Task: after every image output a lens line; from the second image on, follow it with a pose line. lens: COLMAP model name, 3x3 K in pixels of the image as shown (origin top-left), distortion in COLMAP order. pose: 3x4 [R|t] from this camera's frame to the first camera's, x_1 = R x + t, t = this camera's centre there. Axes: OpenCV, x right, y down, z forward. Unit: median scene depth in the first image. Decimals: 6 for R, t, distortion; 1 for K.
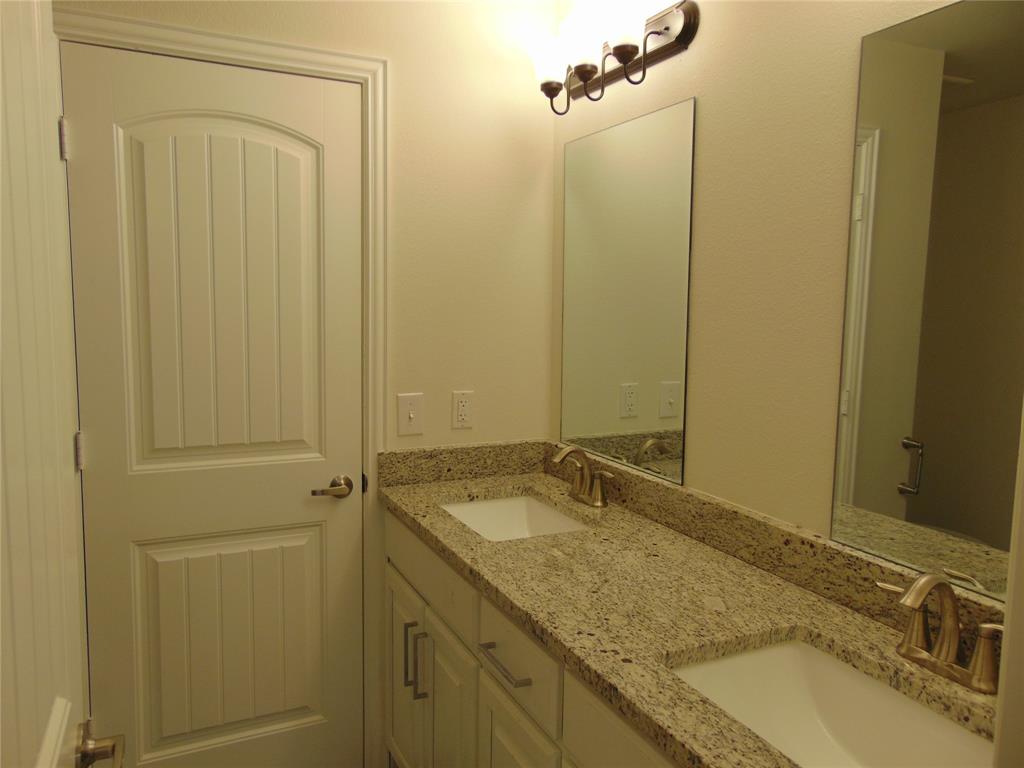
lens RADIAL K [[769.9, 0, 509.8], [0, 769.9, 386.4], [0, 0, 1]] dist [-0.024750, 0.065561]
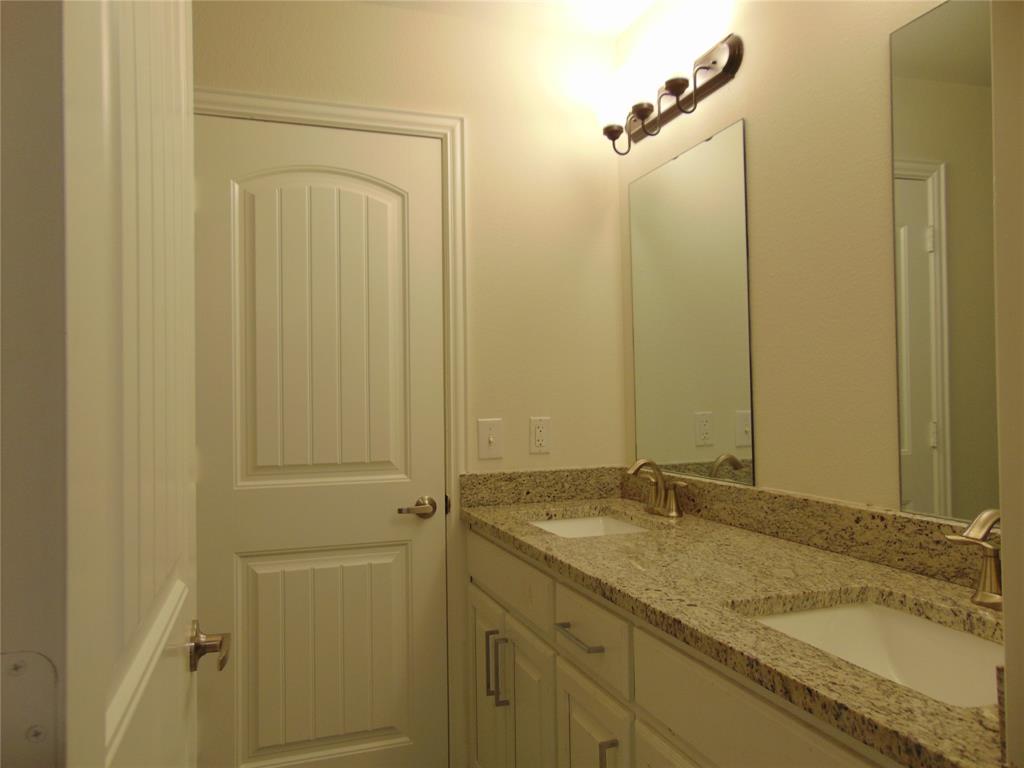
lens RADIAL K [[769.9, 0, 510.8], [0, 769.9, 387.1], [0, 0, 1]] dist [-0.024750, 0.065561]
pose [[0.993254, -0.032756, -0.111240, 0.020992], [0.018356, 0.991594, -0.128083, 0.115939], [0.114500, 0.125177, 0.985505, -0.049222]]
